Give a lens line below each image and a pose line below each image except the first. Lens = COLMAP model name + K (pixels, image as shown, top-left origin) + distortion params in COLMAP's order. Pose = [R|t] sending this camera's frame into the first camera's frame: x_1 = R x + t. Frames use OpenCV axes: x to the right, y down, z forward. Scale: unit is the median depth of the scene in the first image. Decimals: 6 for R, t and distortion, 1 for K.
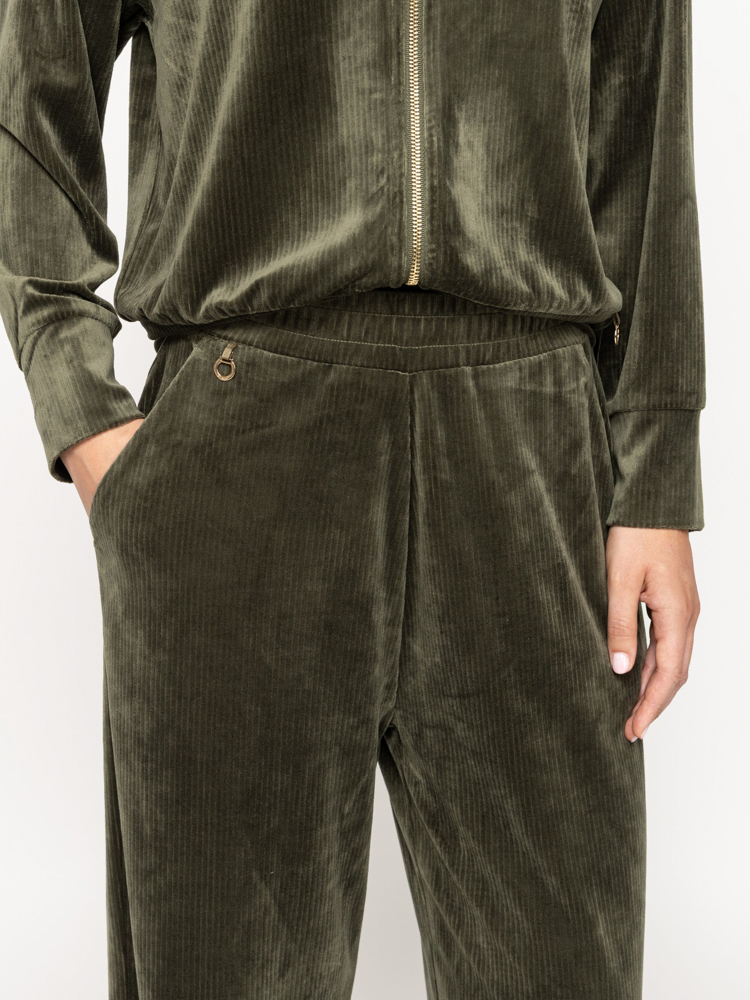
lens RADIAL K [[1477.6, 0, 375.1], [0, 1477.6, 500.3], [0, 0, 1]] dist [0.007150, 0.000000]
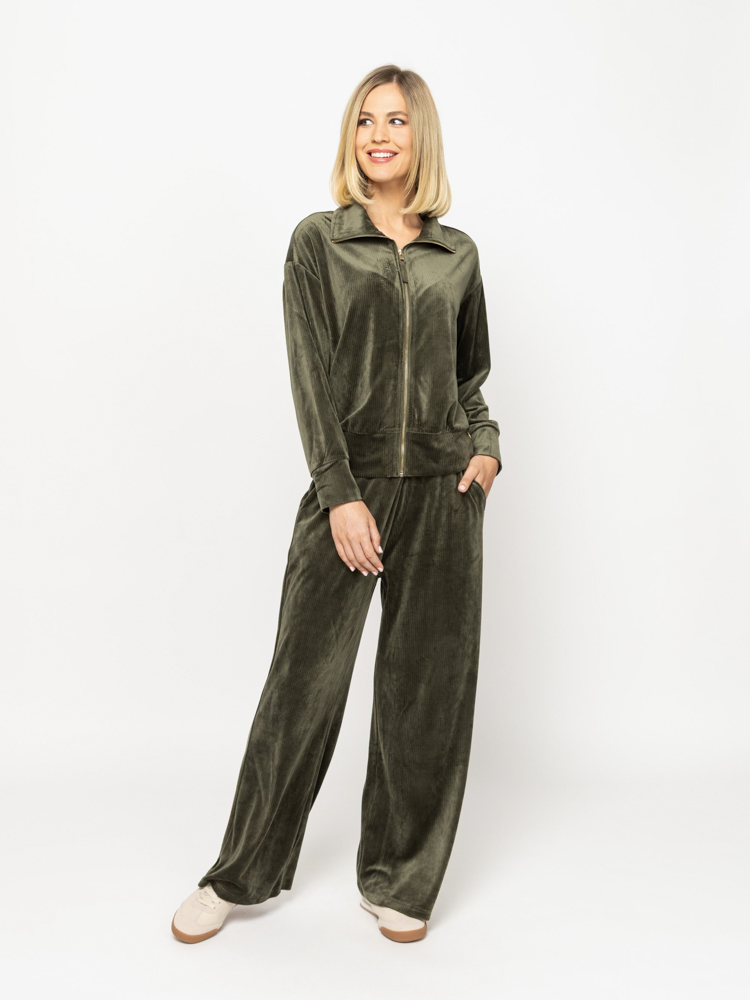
lens RADIAL K [[1171.7, 0, 374.5], [0, 1171.7, 498.6], [0, 0, 1]] dist [-0.003239, 0.000000]
pose [[0.999473, 0.025250, -0.020413, 0.020067], [-0.030530, 0.944842, -0.326101, 0.676461], [0.011053, 0.326553, 0.945114, -0.983683]]
